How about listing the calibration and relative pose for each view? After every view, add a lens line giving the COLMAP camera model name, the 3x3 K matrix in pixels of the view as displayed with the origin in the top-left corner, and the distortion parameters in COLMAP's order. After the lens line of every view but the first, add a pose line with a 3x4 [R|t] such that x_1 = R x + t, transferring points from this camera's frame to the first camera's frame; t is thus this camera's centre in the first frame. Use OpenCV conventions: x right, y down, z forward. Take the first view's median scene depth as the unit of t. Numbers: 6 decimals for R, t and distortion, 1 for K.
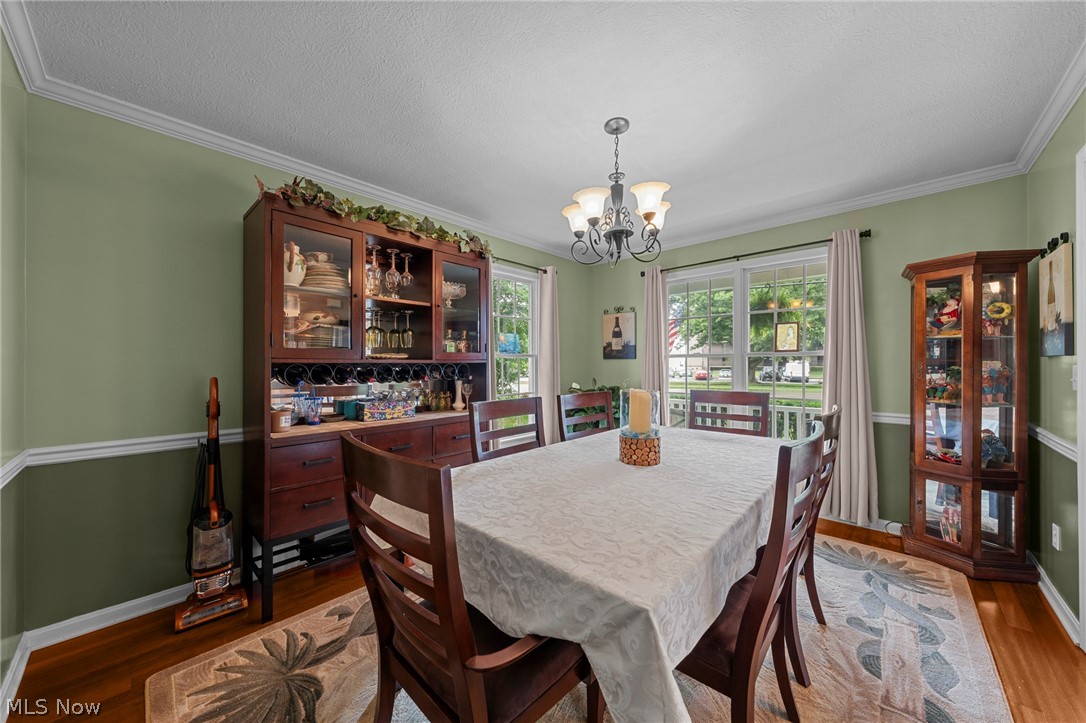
lens RADIAL K [[387.9, 0, 549.4], [0, 387.9, 361.2], [0, 0, 1]] dist [-0.000114, 0.000067]
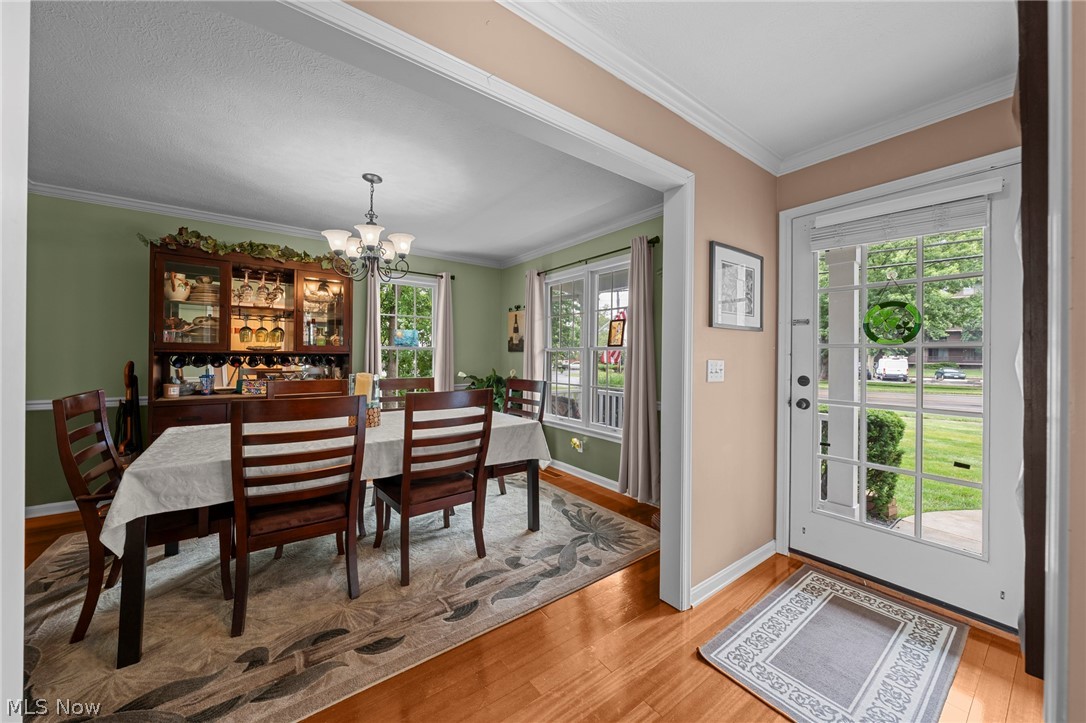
lens RADIAL K [[387.9, 0, 532.6], [0, 387.9, 358.8], [0, 0, 1]] dist [-0.000114, 0.000067]
pose [[0.981269, 0.013040, -0.192202, 0.735645], [-0.010234, 0.999826, 0.015582, -0.005683], [0.192372, -0.013323, 0.981232, -0.157353]]
